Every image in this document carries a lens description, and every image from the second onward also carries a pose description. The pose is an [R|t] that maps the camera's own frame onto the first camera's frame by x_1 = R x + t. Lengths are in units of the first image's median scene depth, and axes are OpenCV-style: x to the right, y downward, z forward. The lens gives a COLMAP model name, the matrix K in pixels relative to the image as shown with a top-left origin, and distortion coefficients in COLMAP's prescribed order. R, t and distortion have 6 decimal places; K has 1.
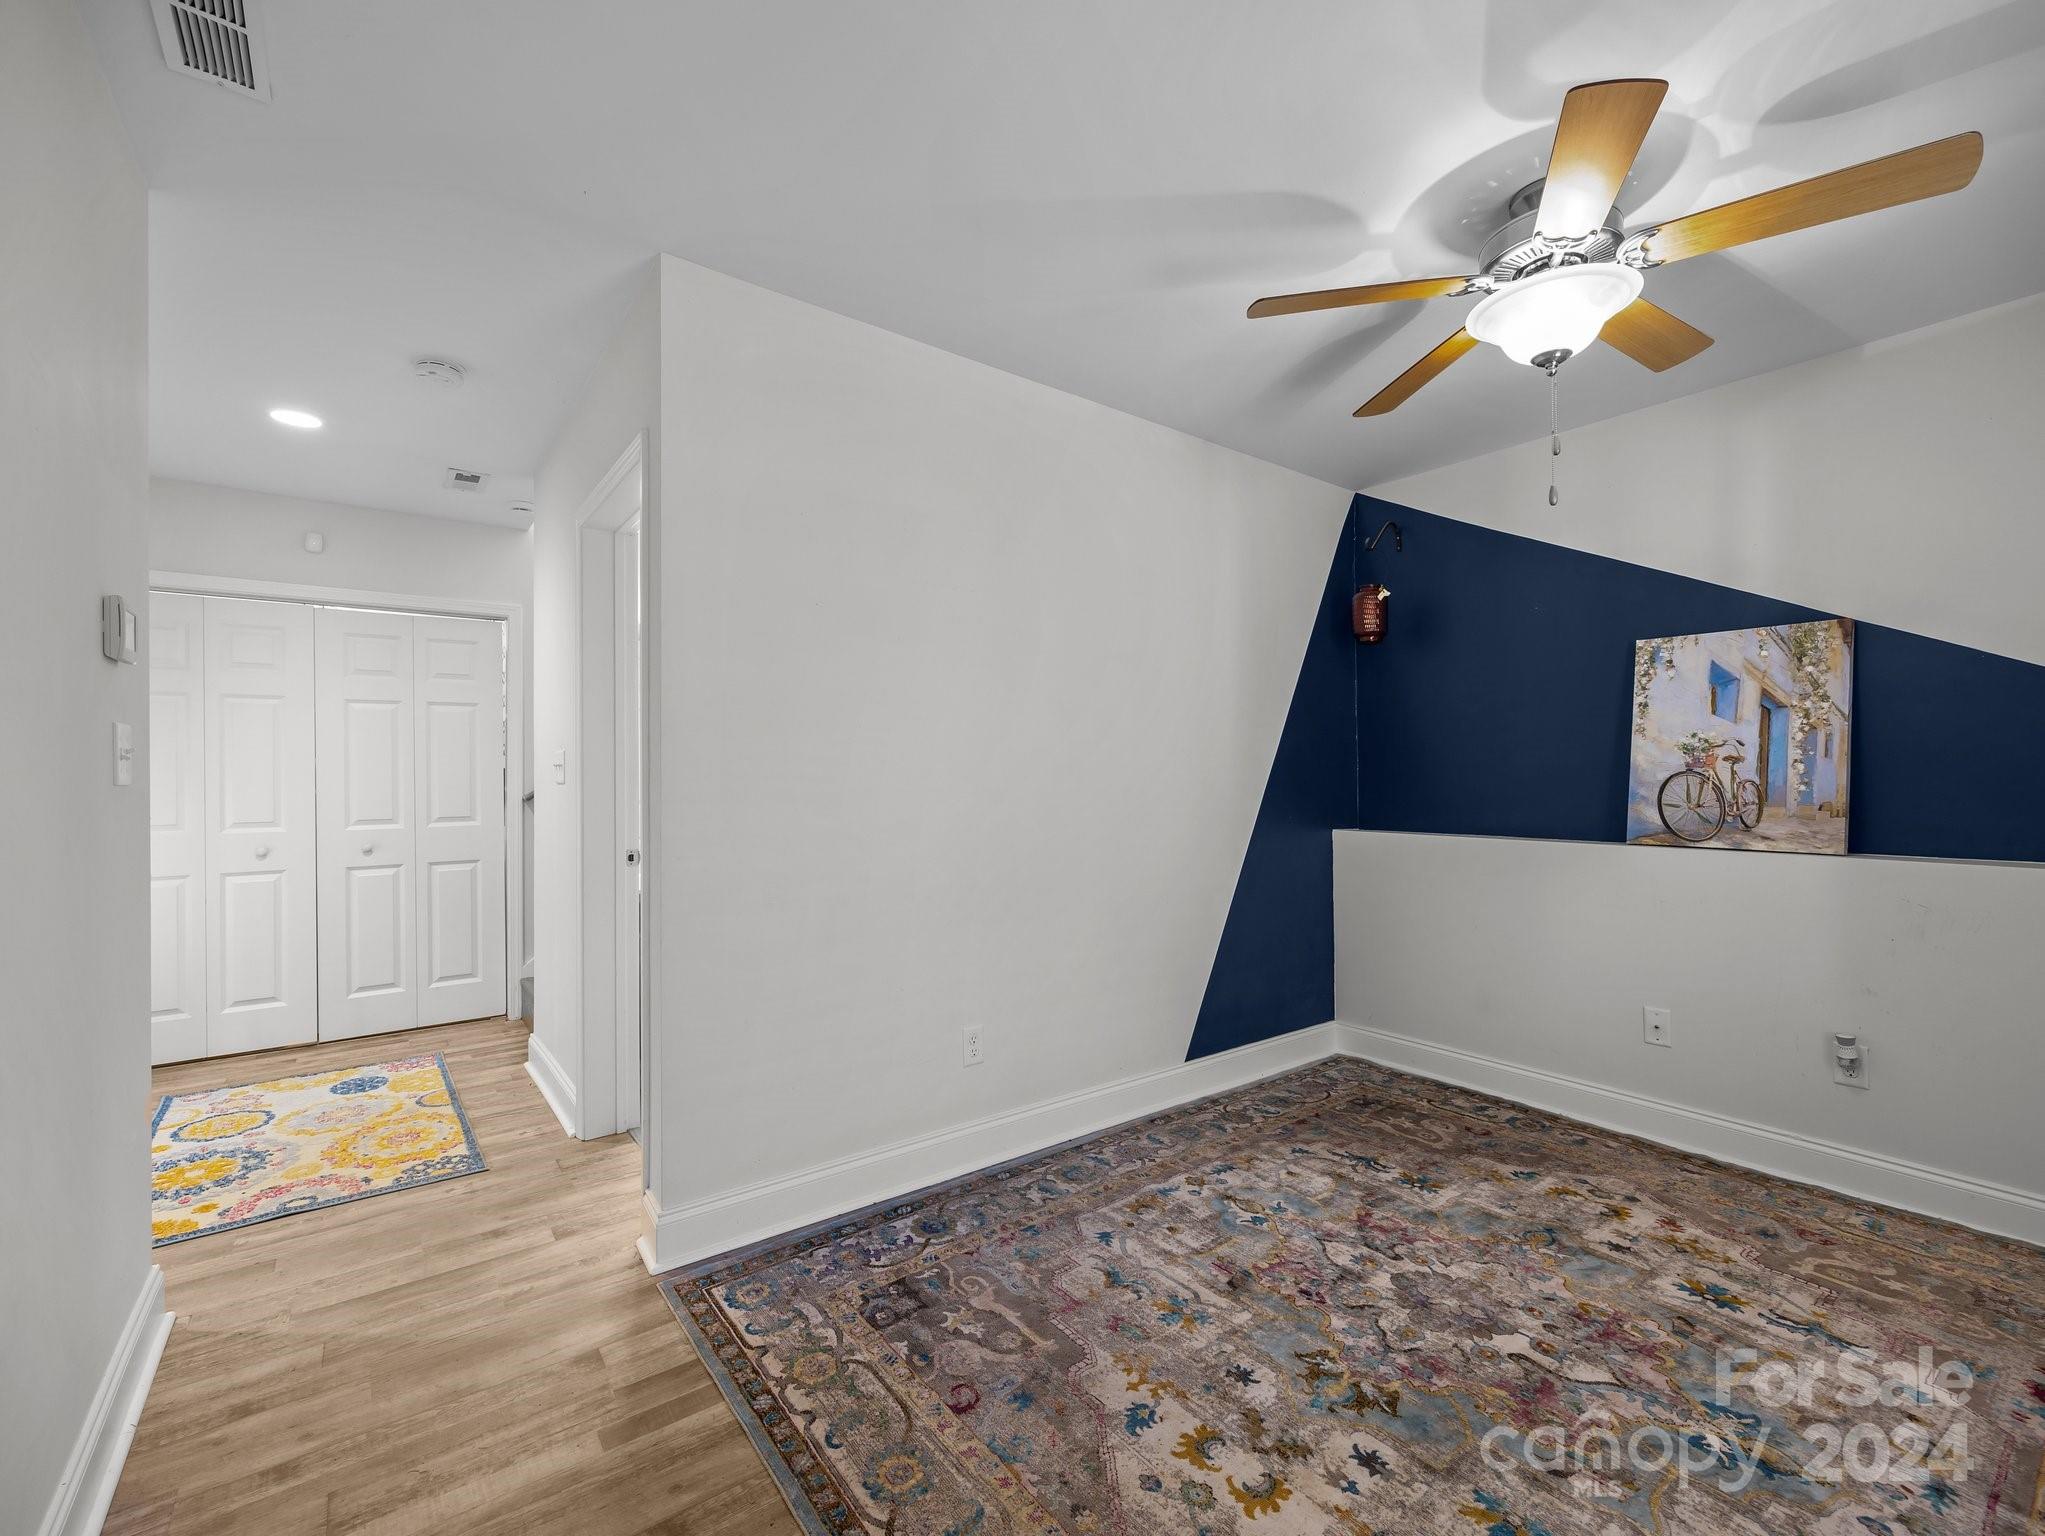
lens RADIAL K [[884.1, 0, 1027.8], [0, 884.1, 768.4], [0, 0, 1]] dist [-0.000845, -0.000013]
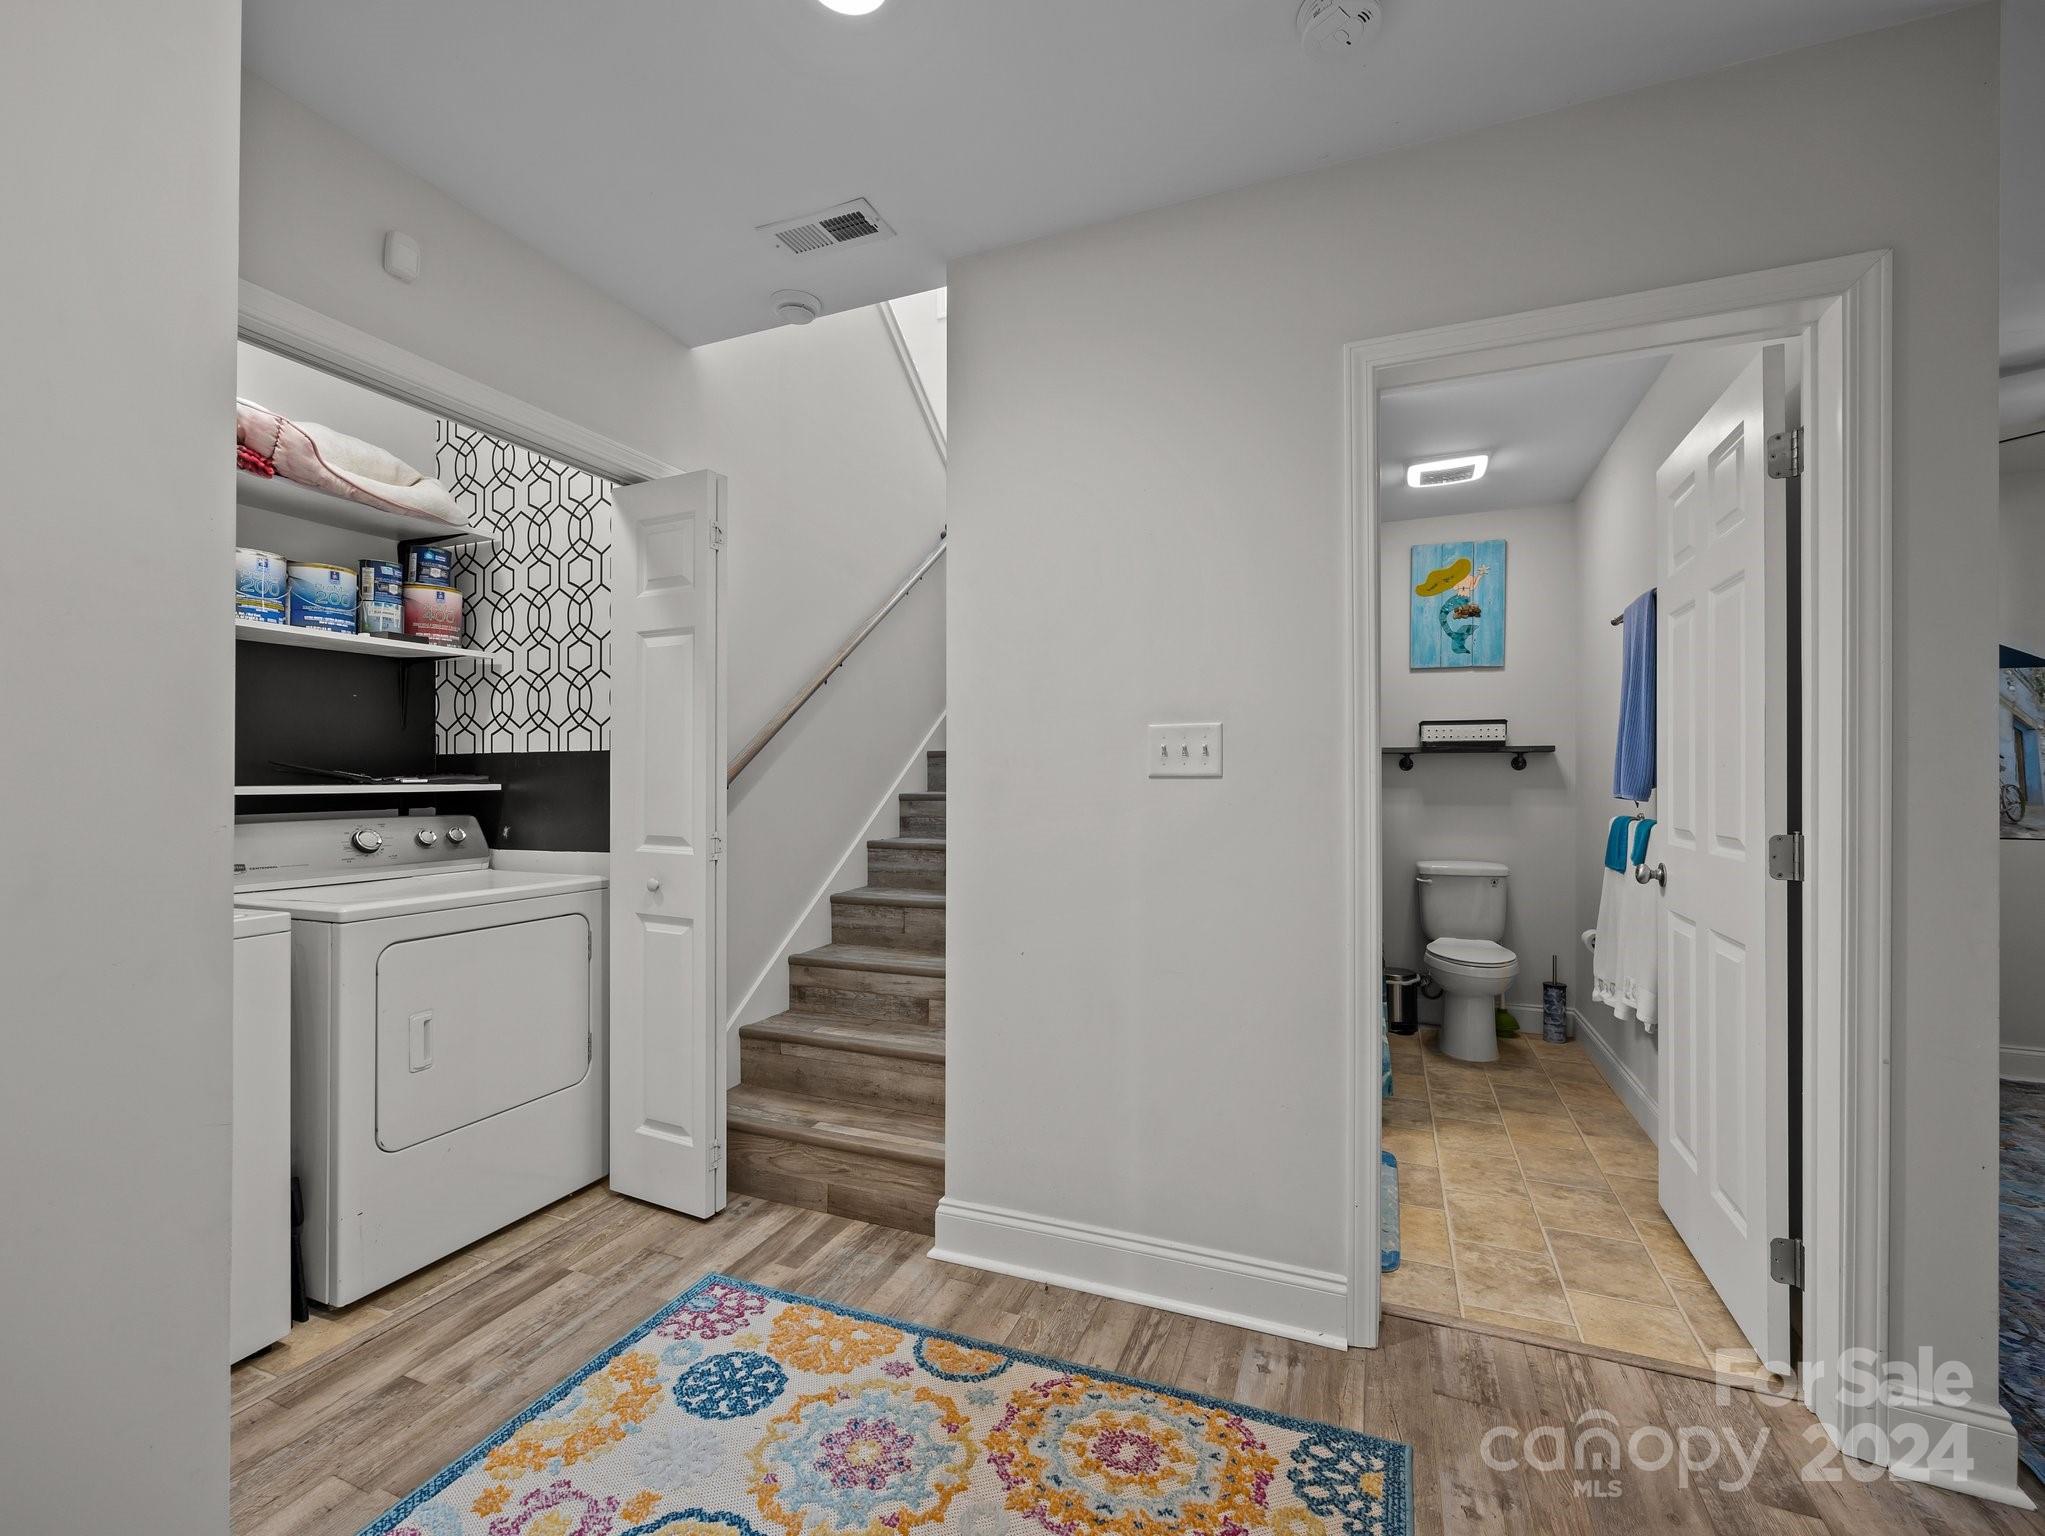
lens RADIAL K [[878.8, 0, 1024.9], [0, 878.8, 782.2], [0, 0, 1]] dist [0.000790, -0.000552]
pose [[0.859820, 0.009725, 0.510505, -1.108310], [-0.013339, 0.999905, 0.003417, 0.024721], [-0.510423, -0.009748, 0.859868, 0.635798]]
